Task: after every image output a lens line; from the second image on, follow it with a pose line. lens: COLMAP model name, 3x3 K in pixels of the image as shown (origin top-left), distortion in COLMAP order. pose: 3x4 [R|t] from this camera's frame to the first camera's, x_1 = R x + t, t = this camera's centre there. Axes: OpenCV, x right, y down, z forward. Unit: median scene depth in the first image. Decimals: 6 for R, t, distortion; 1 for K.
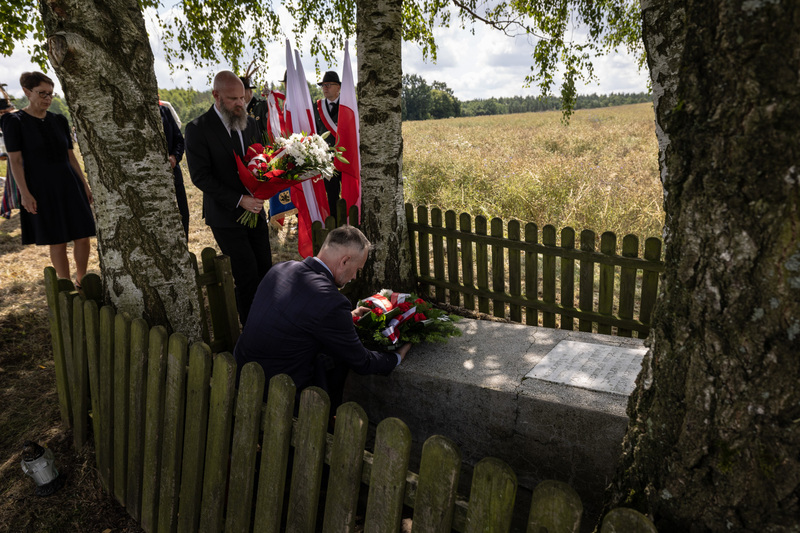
lens RADIAL K [[492.0, 0, 400.0], [0, 492.0, 266.5], [0, 0, 1]] dist [-0.000755, 0.001466]
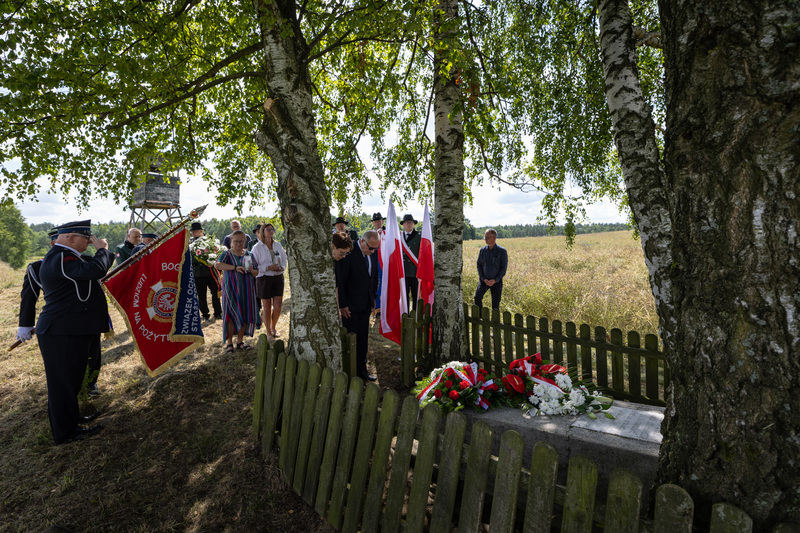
lens RADIAL K [[374.5, 0, 381.5], [0, 374.5, 256.2], [0, 0, 1]] dist [-0.011698, 0.004355]
pose [[0.991686, 0.021834, -0.126817, -0.157417], [-0.052005, 0.969438, -0.239762, 0.027768], [0.117706, 0.244363, 0.962513, -0.228654]]
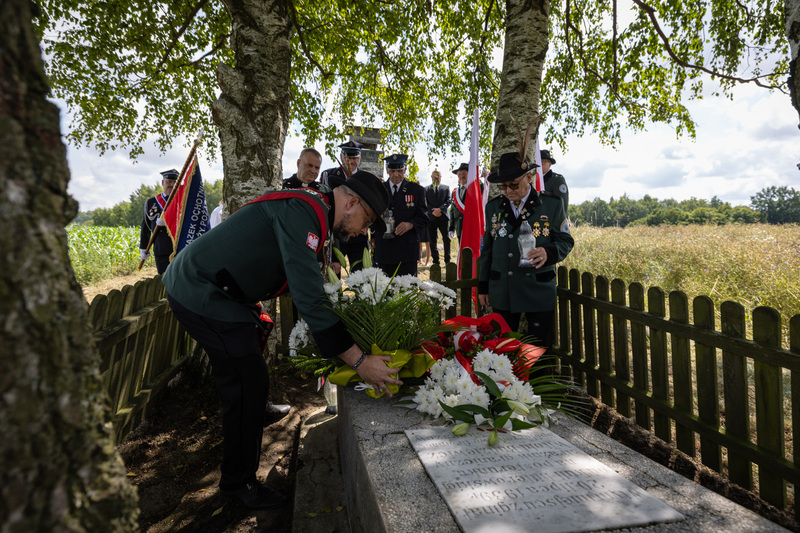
lens RADIAL K [[415.6, 0, 391.7], [0, 415.6, 261.9], [0, 0, 1]] dist [0.001182, -0.000219]
pose [[0.748031, 0.086612, -0.657987, 0.559524], [-0.220395, 0.967600, -0.123189, 0.055587], [0.625999, 0.237166, 0.742884, 0.426439]]
